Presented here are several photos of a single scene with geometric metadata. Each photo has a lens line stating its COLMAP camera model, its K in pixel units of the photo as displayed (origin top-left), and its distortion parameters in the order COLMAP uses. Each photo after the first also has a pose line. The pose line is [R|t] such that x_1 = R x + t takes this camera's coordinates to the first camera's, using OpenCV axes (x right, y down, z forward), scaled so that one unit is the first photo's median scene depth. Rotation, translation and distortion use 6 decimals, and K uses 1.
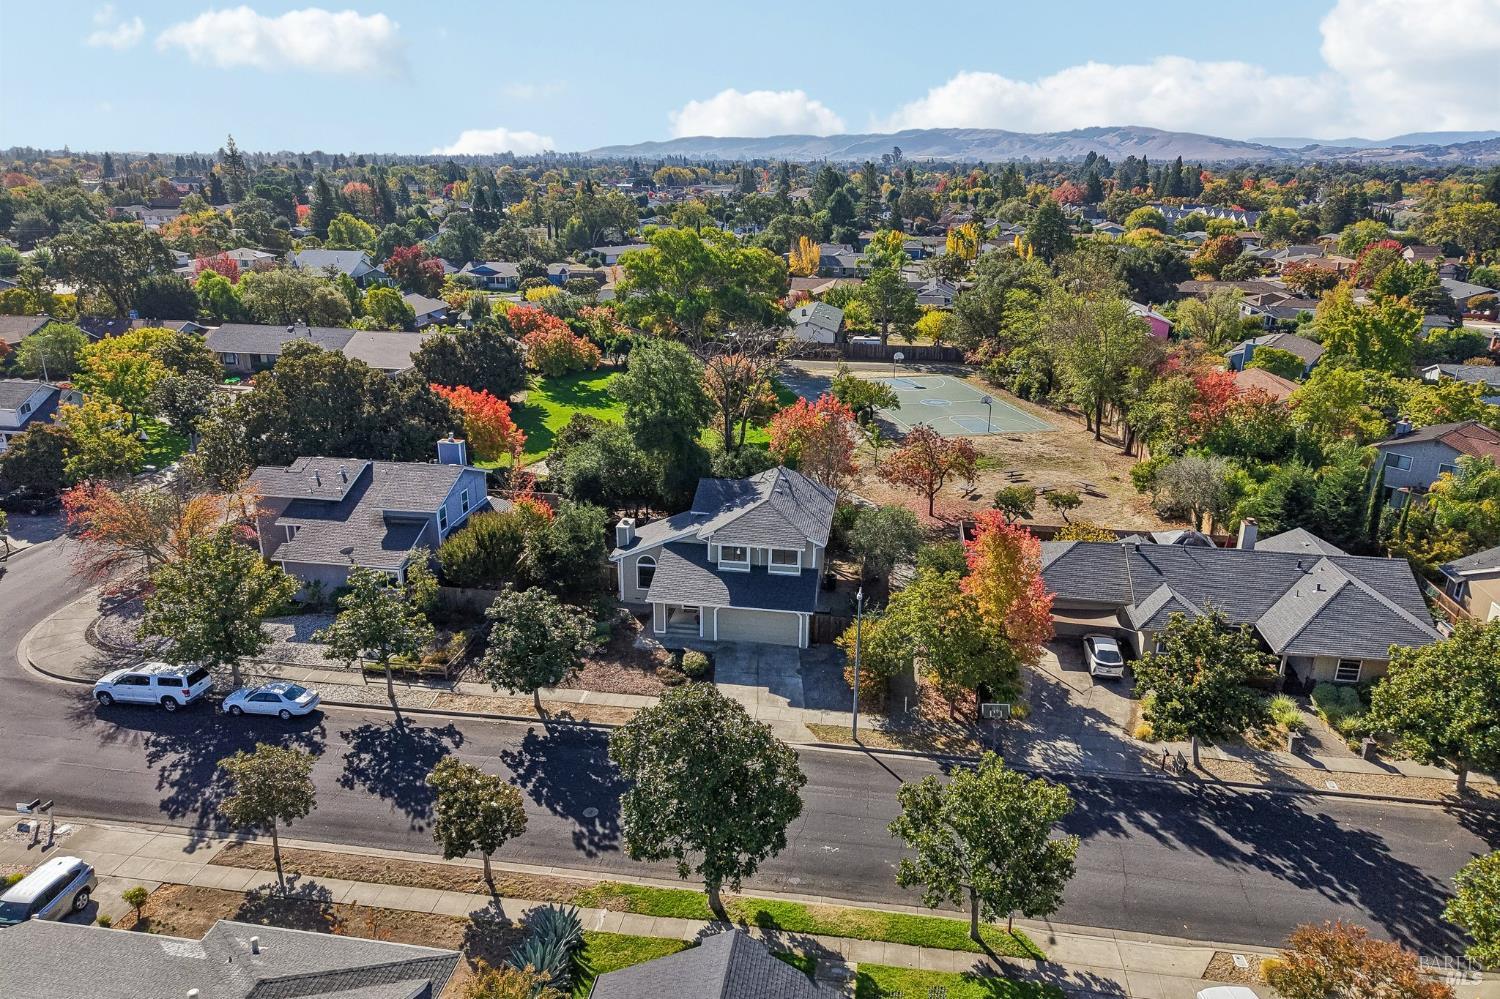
lens RADIAL K [[1004.2, 0, 747.8], [0, 1004.2, 479.1], [0, 0, 1]] dist [0.014522, -0.015919]
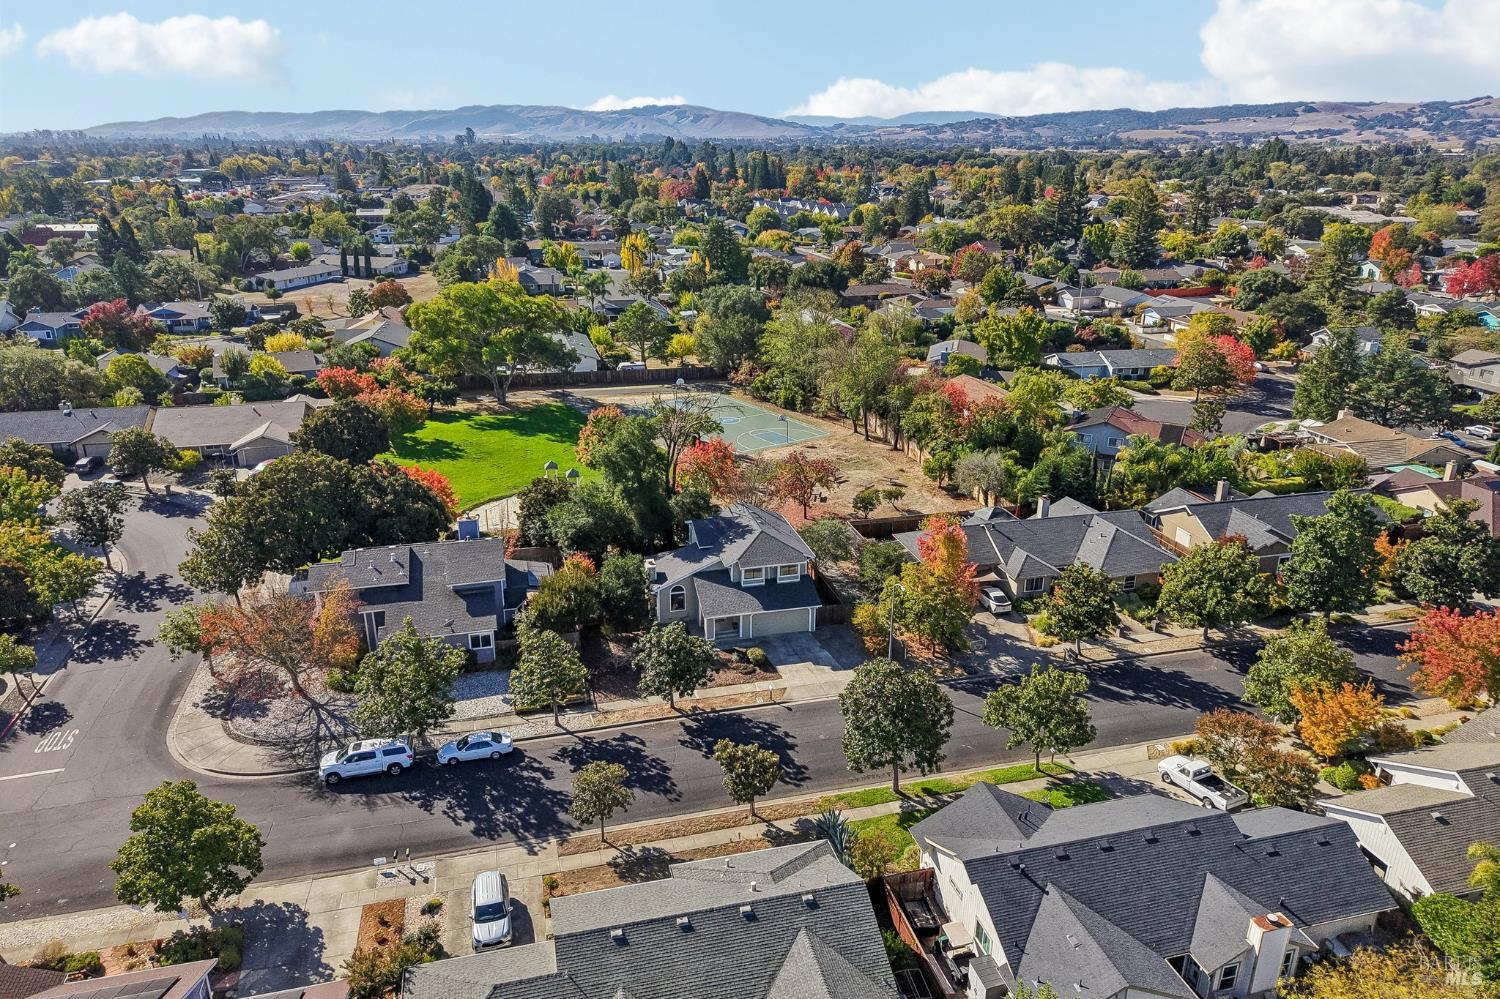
lens RADIAL K [[1004.2, 0, 748.0], [0, 1004.2, 476.4], [0, 0, 1]] dist [0.014522, -0.015919]
pose [[0.919781, -0.128252, 0.370884, -0.514906], [0.121752, 0.991714, 0.040993, -0.115118], [-0.373068, 0.007452, 0.927774, -0.274297]]
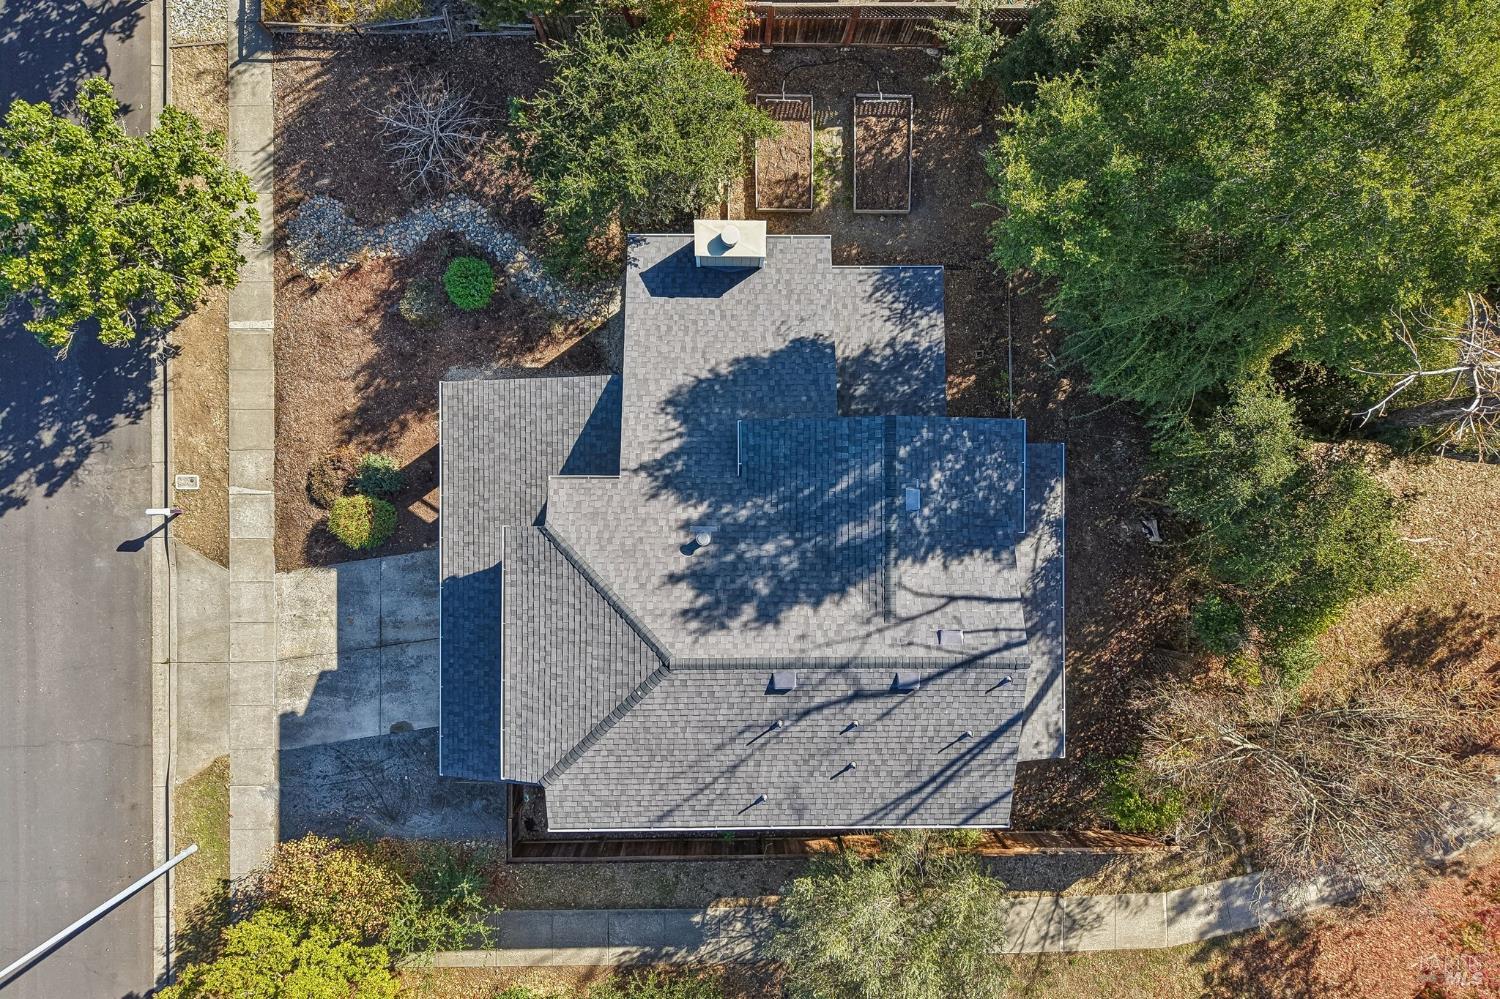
lens RADIAL K [[1004.2, 0, 751.2], [0, 1004.2, 502.4], [0, 0, 1]] dist [0.014522, -0.015919]
pose [[0.136100, 0.990694, 0.001372, -0.034712], [-0.315941, 0.042090, 0.947845, -0.316079], [0.938967, -0.129435, 0.318729, 0.960778]]
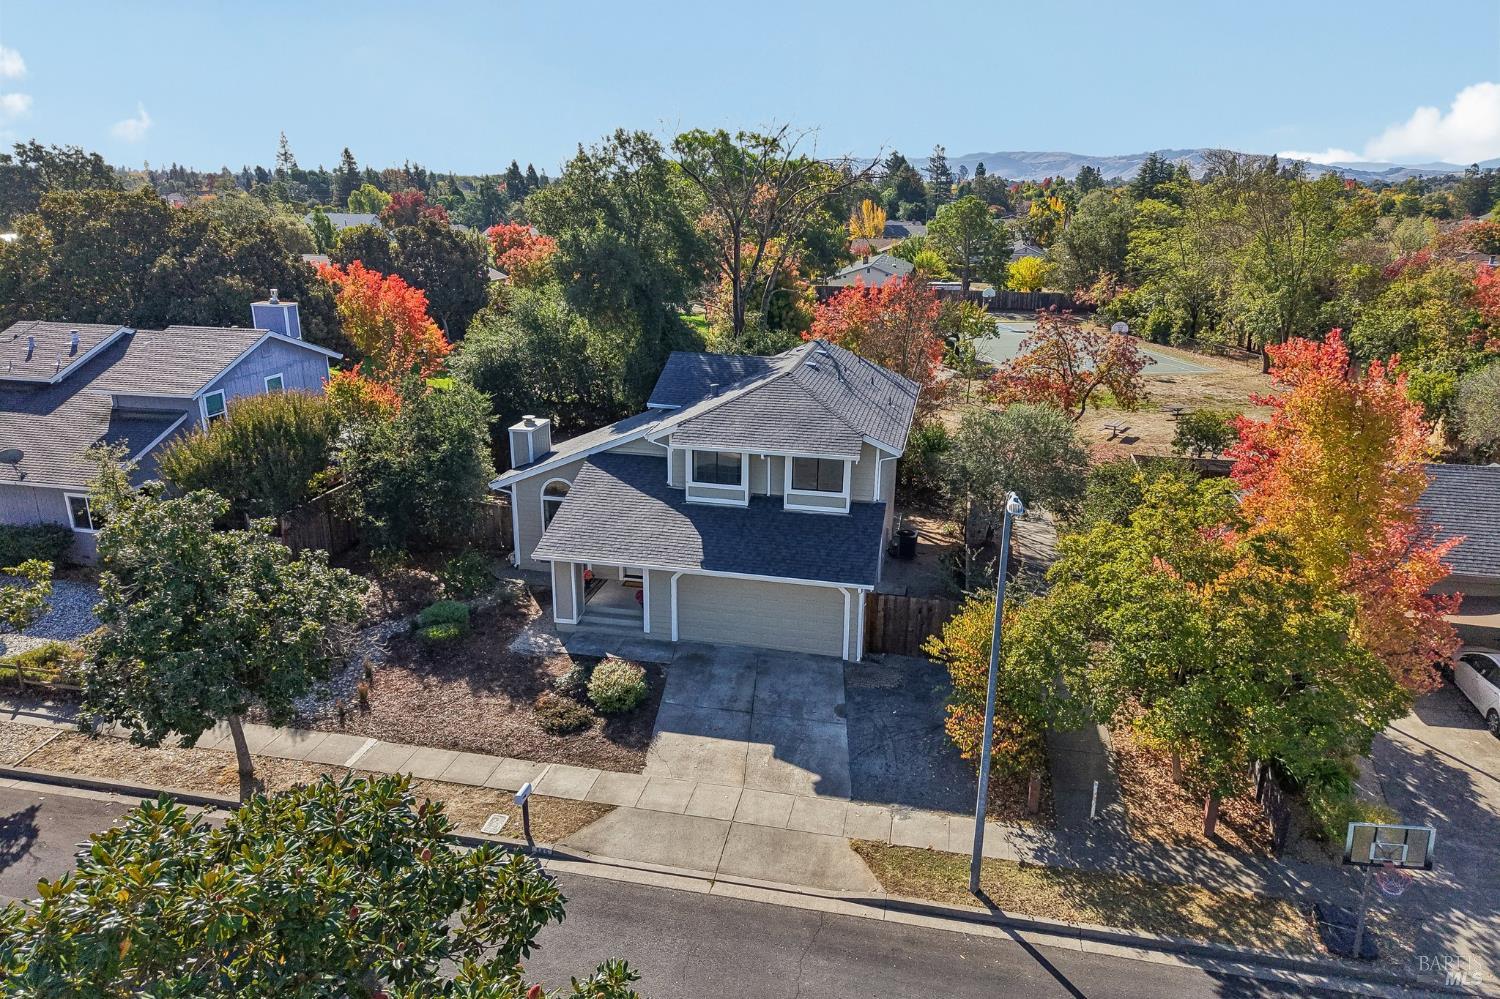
lens RADIAL K [[1004.2, 0, 745.4], [0, 1004.2, 490.7], [0, 0, 1]] dist [0.014522, -0.015919]
pose [[0.998011, 0.018722, -0.060199, 0.030989], [-0.019327, 0.999768, -0.009479, 0.090309], [0.060008, 0.010623, 0.998141, 0.503253]]
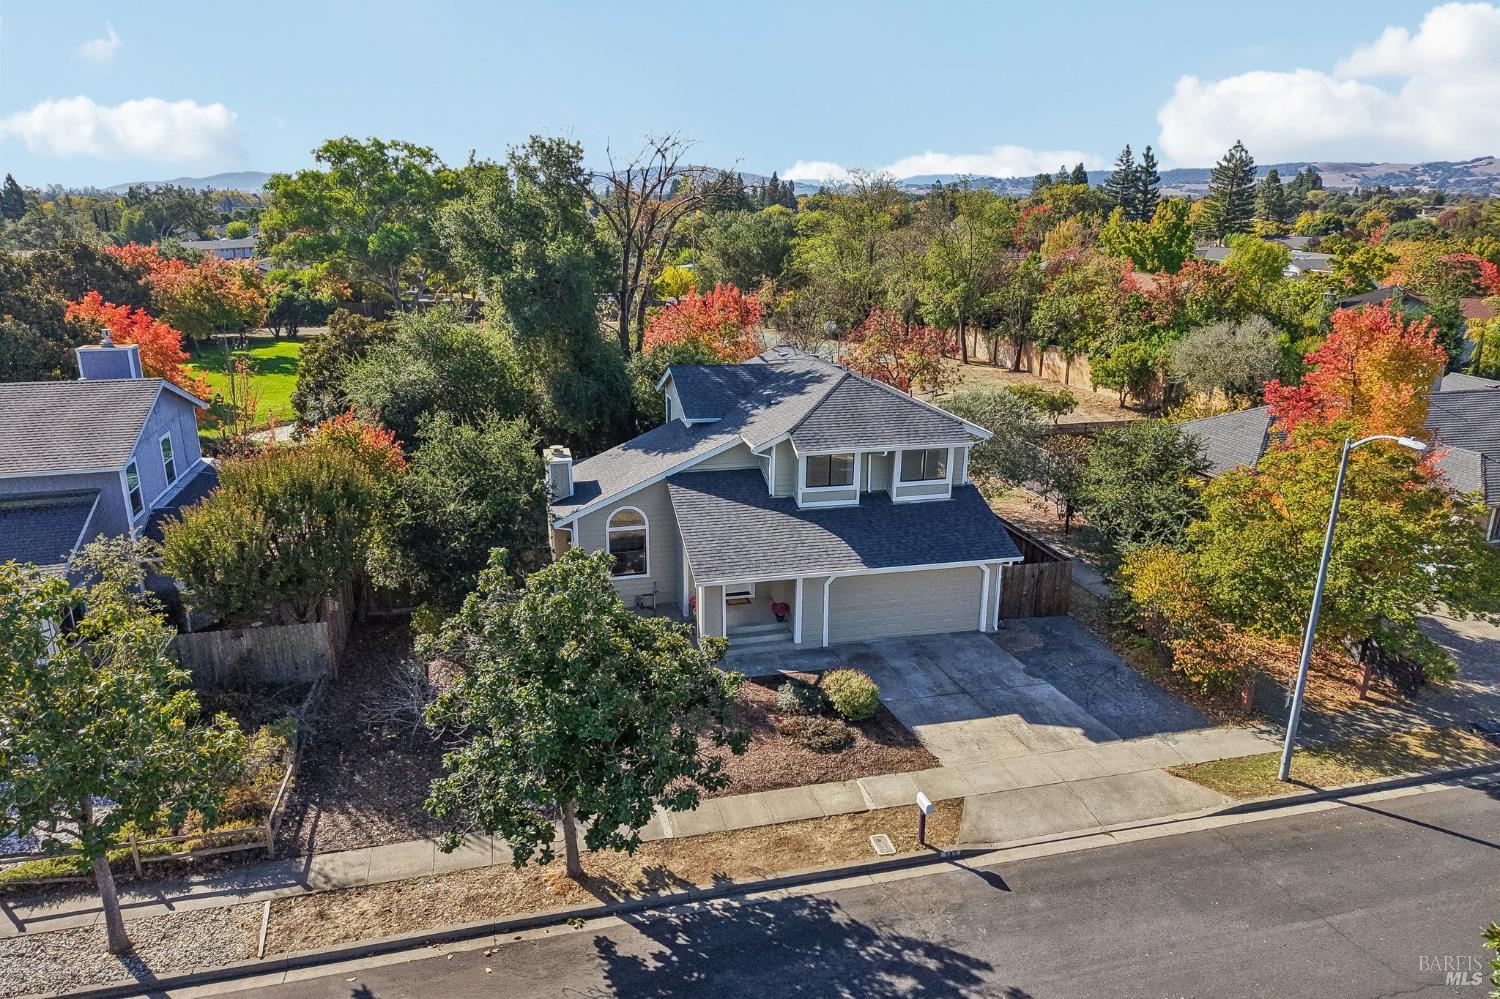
lens RADIAL K [[1004.2, 0, 745.9], [0, 1004.2, 501.3], [0, 0, 1]] dist [0.014522, -0.015919]
pose [[0.922828, -0.114126, 0.367917, -0.242738], [0.119038, 0.992845, 0.009399, 0.079753], [-0.366358, 0.035122, 0.929811, 0.546416]]
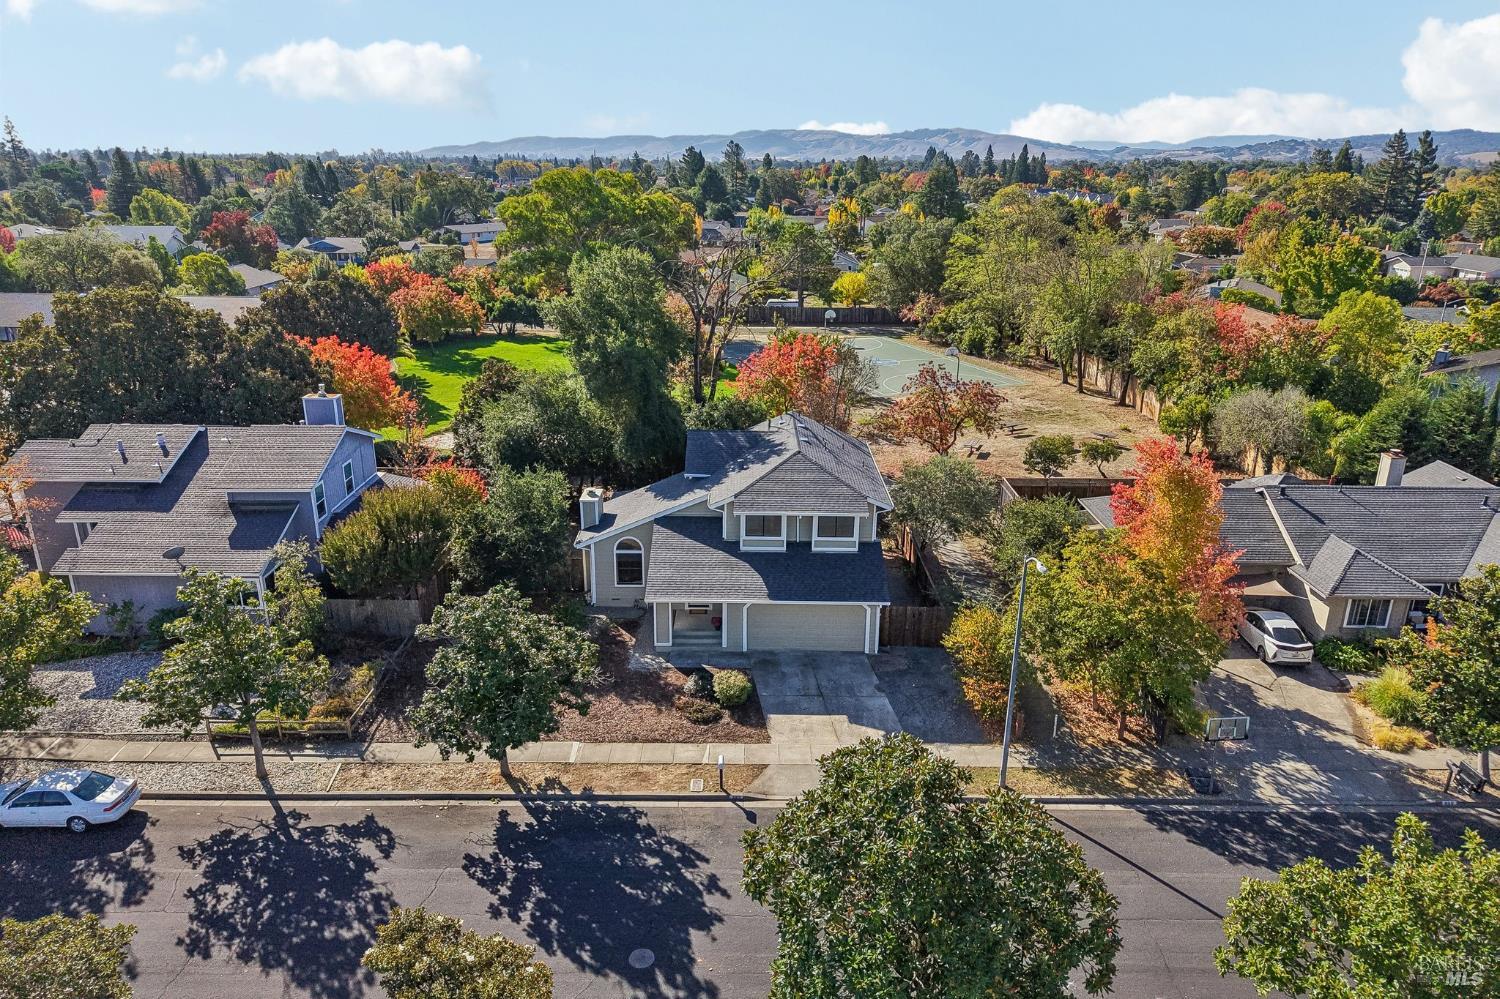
lens RADIAL K [[1004.2, 0, 745.9], [0, 1004.2, 489.0], [0, 0, 1]] dist [0.014522, -0.015919]
pose [[0.988892, -0.046068, 0.141313, -0.124596], [0.044824, 0.998923, 0.011975, 0.039574], [-0.141713, -0.005508, 0.989892, 0.307547]]
